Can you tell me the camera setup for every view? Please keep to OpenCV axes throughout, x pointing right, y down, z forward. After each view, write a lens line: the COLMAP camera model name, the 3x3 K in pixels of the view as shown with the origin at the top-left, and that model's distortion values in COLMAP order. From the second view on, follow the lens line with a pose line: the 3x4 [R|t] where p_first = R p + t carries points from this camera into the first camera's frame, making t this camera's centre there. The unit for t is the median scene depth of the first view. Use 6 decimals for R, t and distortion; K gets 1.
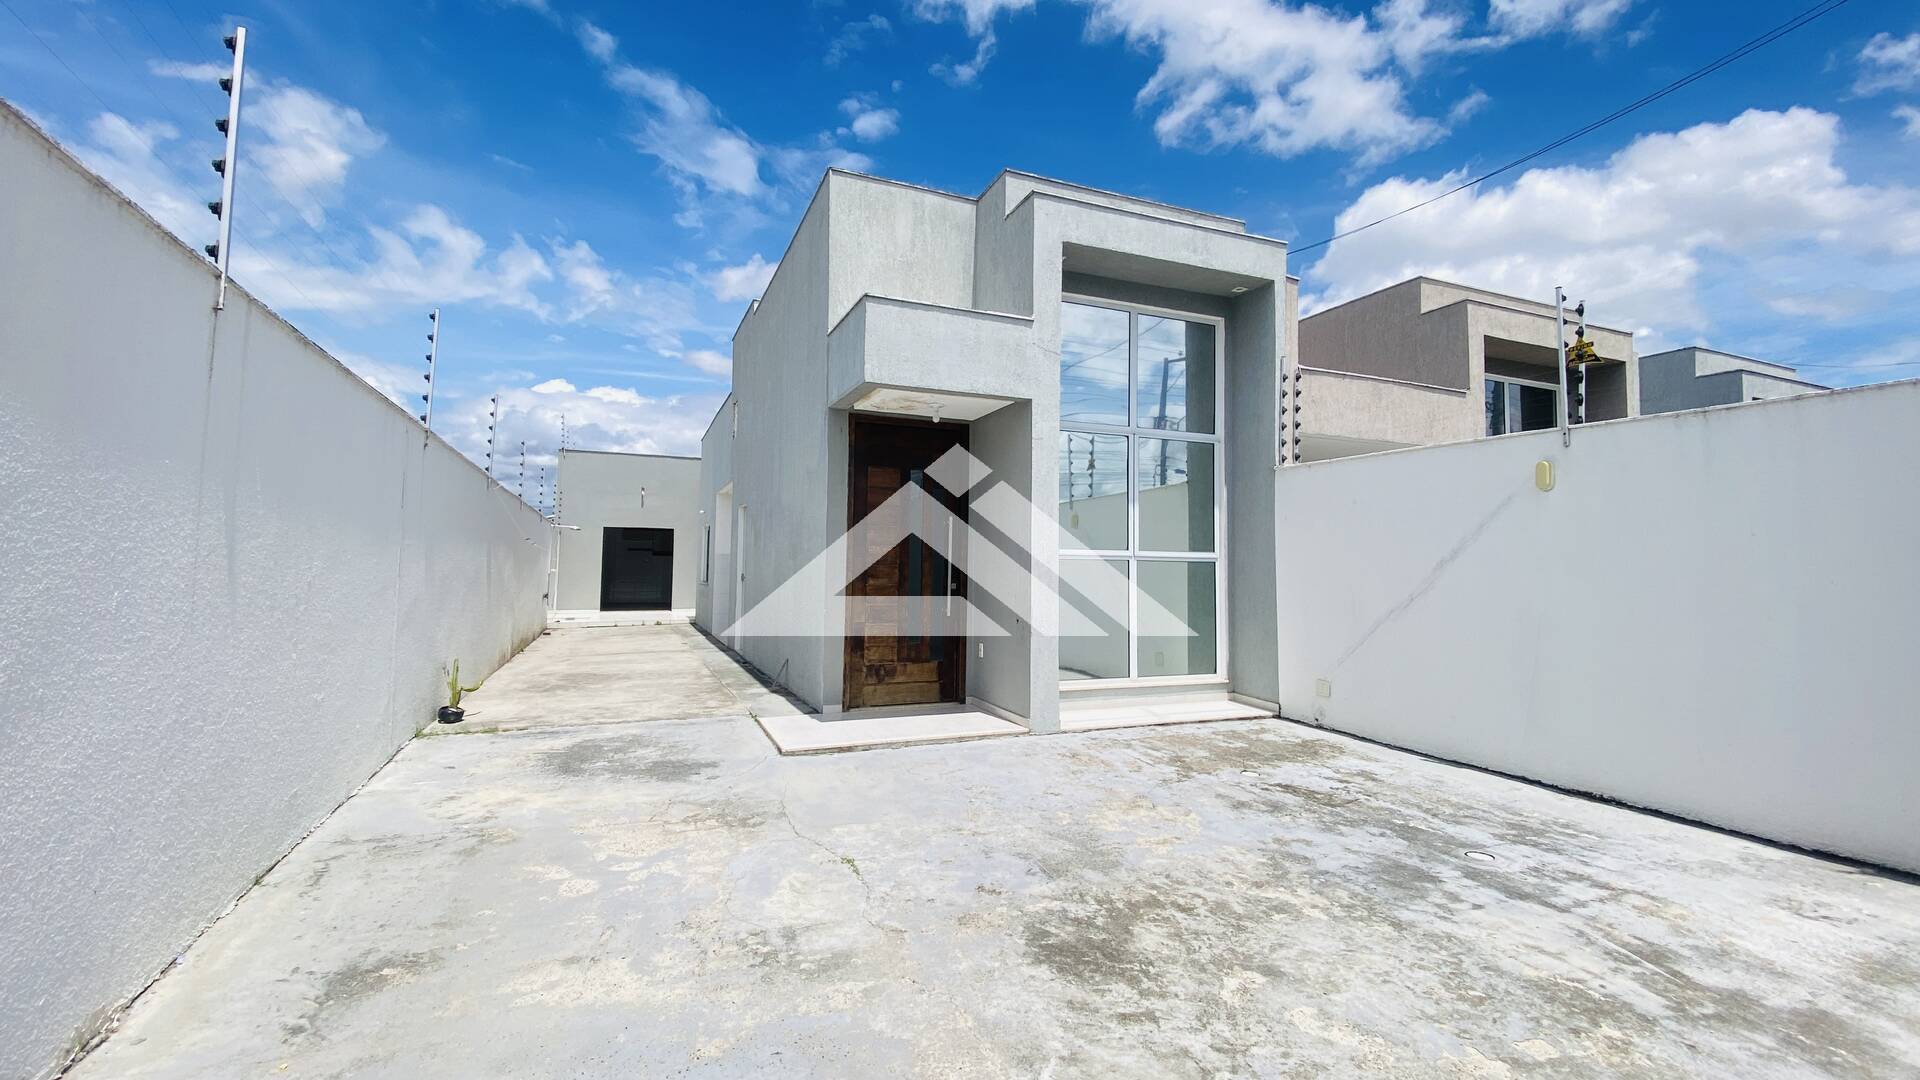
lens RADIAL K [[777.2, 0, 959.3], [0, 777.2, 533.1], [0, 0, 1]] dist [0.018630, -0.019221]
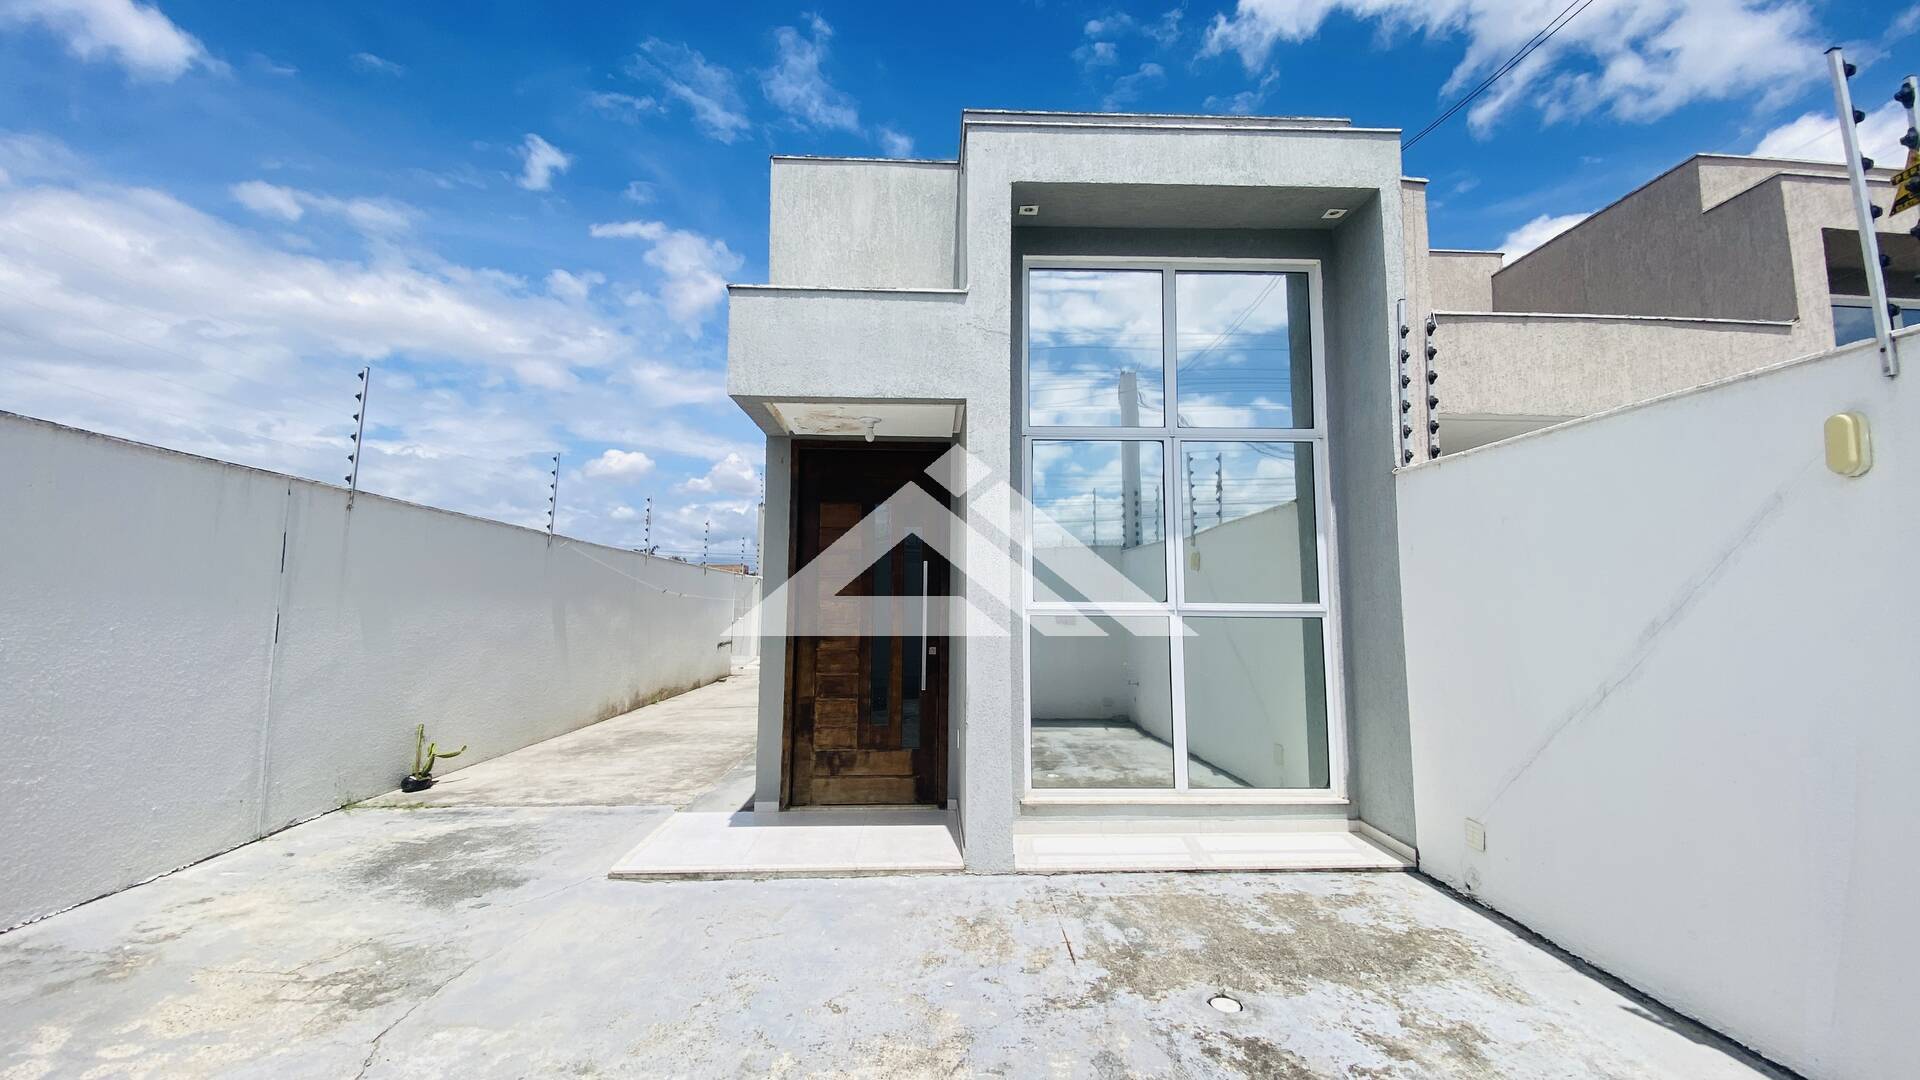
lens RADIAL K [[777.2, 0, 959.3], [0, 777.2, 533.1], [0, 0, 1]] dist [0.018630, -0.019221]
pose [[0.938372, -0.040902, -0.343198, 0.521023], [0.021870, 0.998010, -0.059145, -0.005657], [0.344934, 0.047994, 0.937399, 0.503833]]
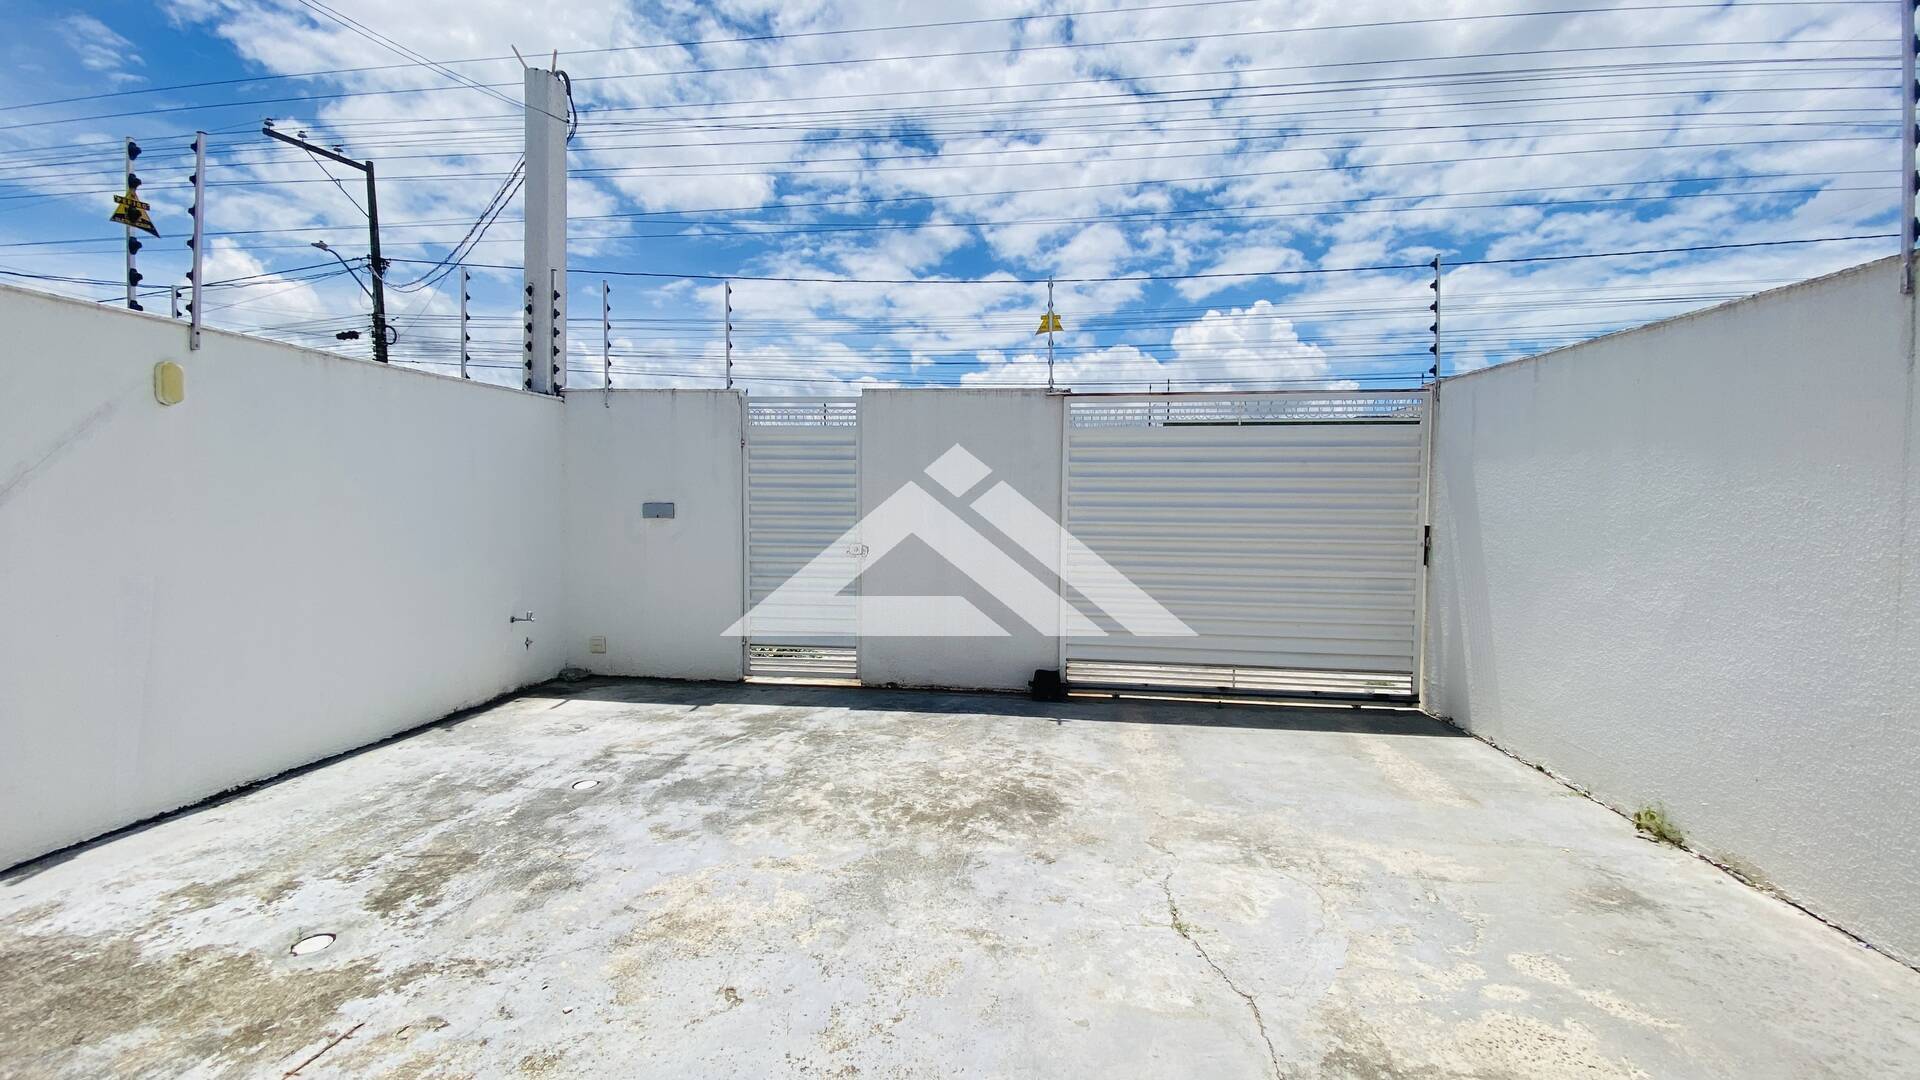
lens RADIAL K [[777.2, 0, 959.3], [0, 777.2, 533.1], [0, 0, 1]] dist [0.018630, -0.019221]
pose [[-0.868214, -0.041415, 0.494459, -0.286281], [-0.040171, 0.999106, 0.013147, 0.029941], [-0.494561, -0.008449, -0.869102, 1.603991]]
